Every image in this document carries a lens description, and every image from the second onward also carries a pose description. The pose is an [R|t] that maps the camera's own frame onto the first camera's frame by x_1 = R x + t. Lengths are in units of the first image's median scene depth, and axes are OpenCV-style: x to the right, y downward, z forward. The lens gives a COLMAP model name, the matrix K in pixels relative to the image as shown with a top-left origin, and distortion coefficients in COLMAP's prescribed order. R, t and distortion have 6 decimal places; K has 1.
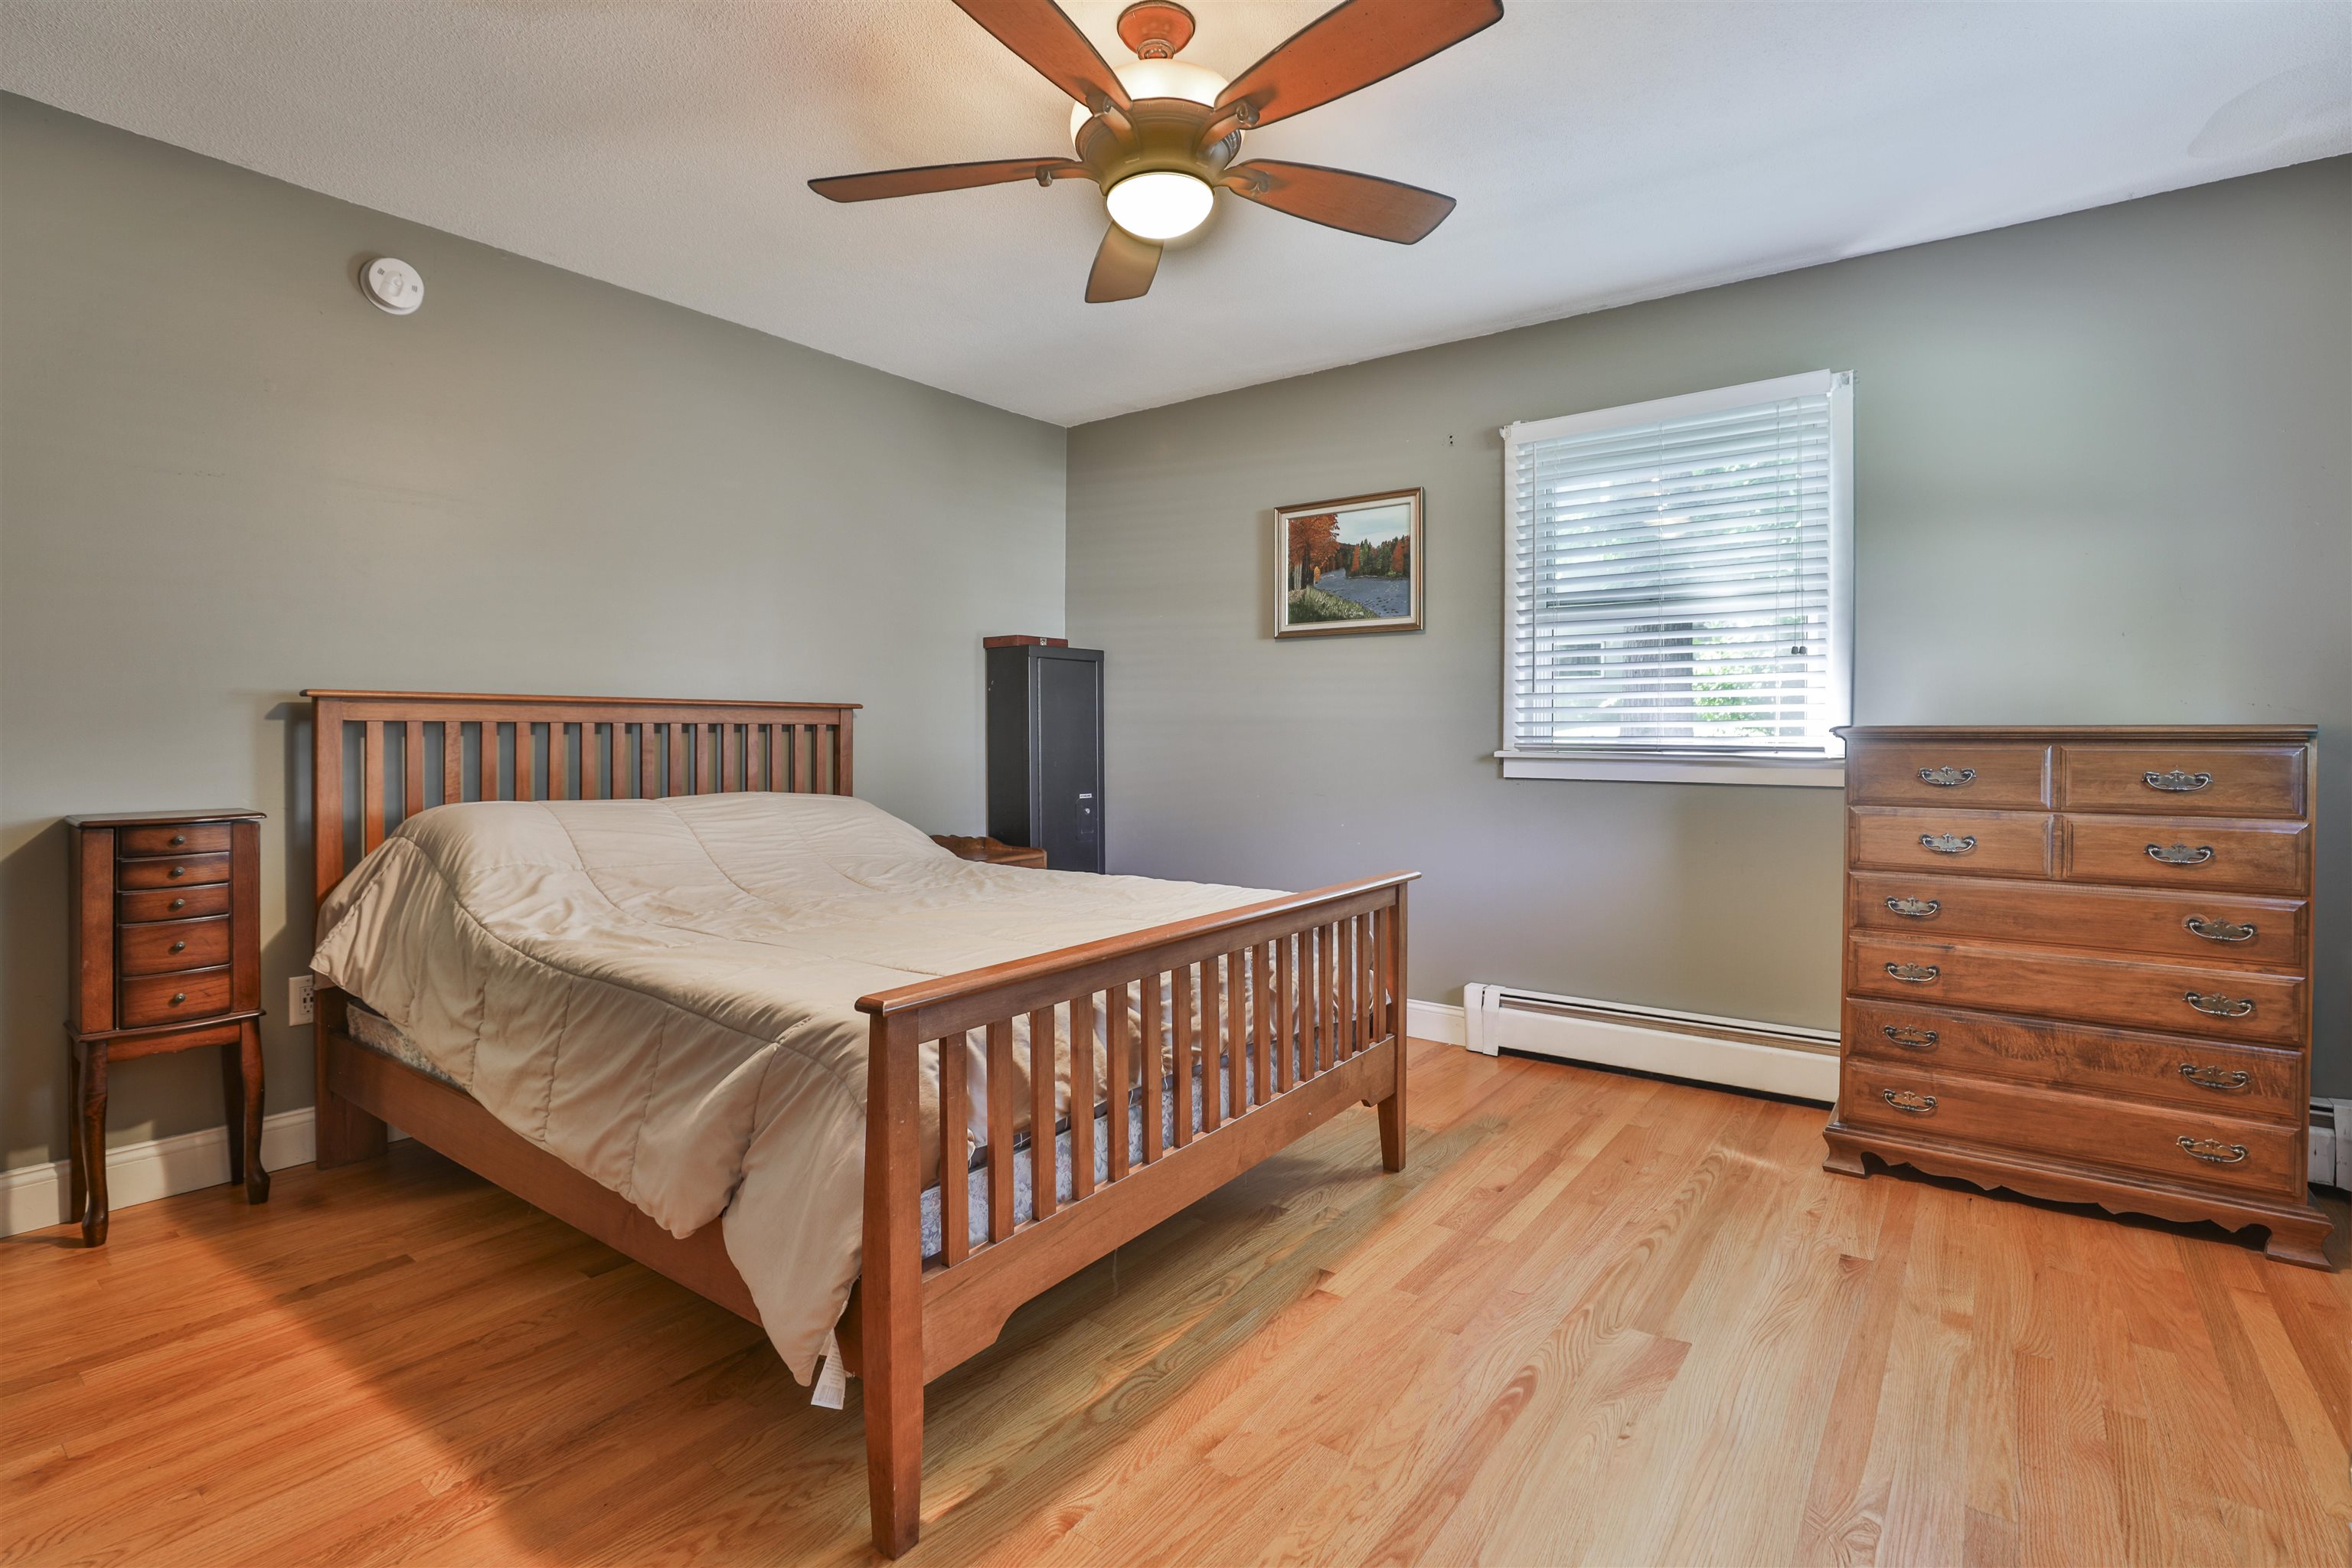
lens RADIAL K [[1105.6, 0, 1176.0], [0, 1105.6, 784.0], [0, 0, 1]] dist [-0.044979, 0.012708]
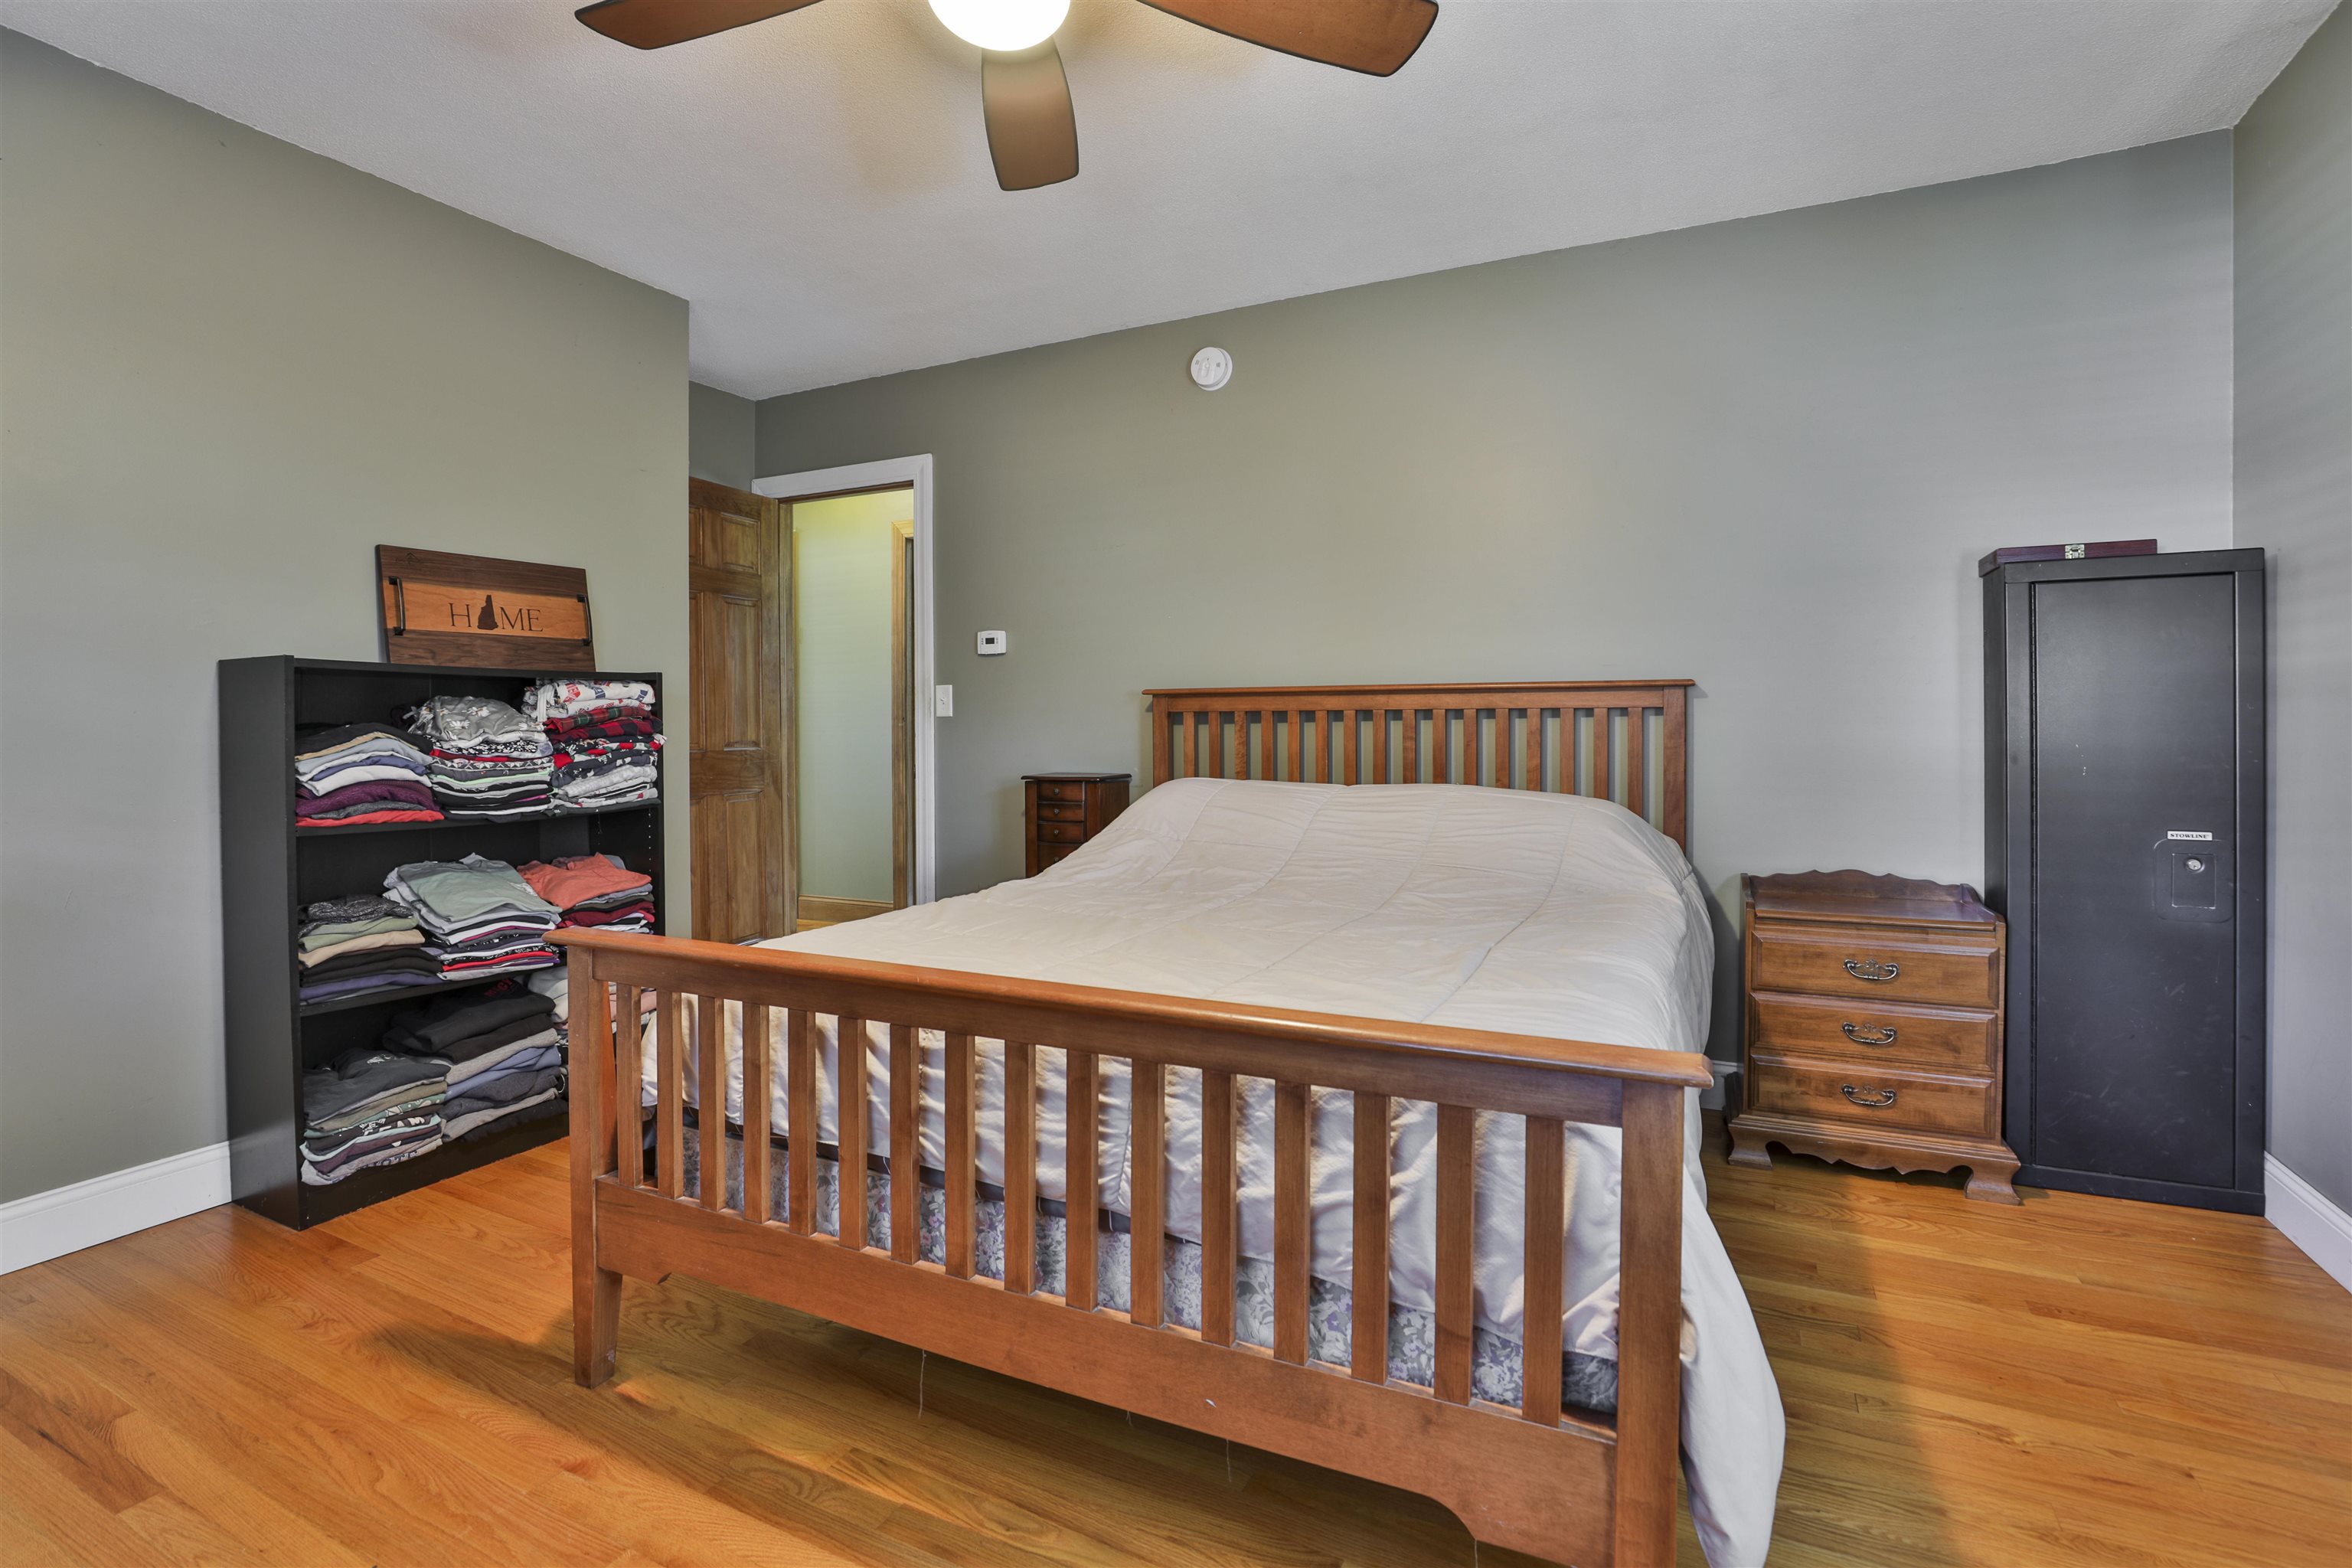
lens RADIAL K [[1109.8, 0, 1171.2], [0, 1109.8, 755.0], [0, 0, 1]] dist [-0.037415, 0.000261]
pose [[0.171547, 0.026302, -0.984825, 0.410461], [-0.039200, 0.999034, 0.019853, -0.023295], [0.984396, 0.035199, 0.172413, 0.547910]]
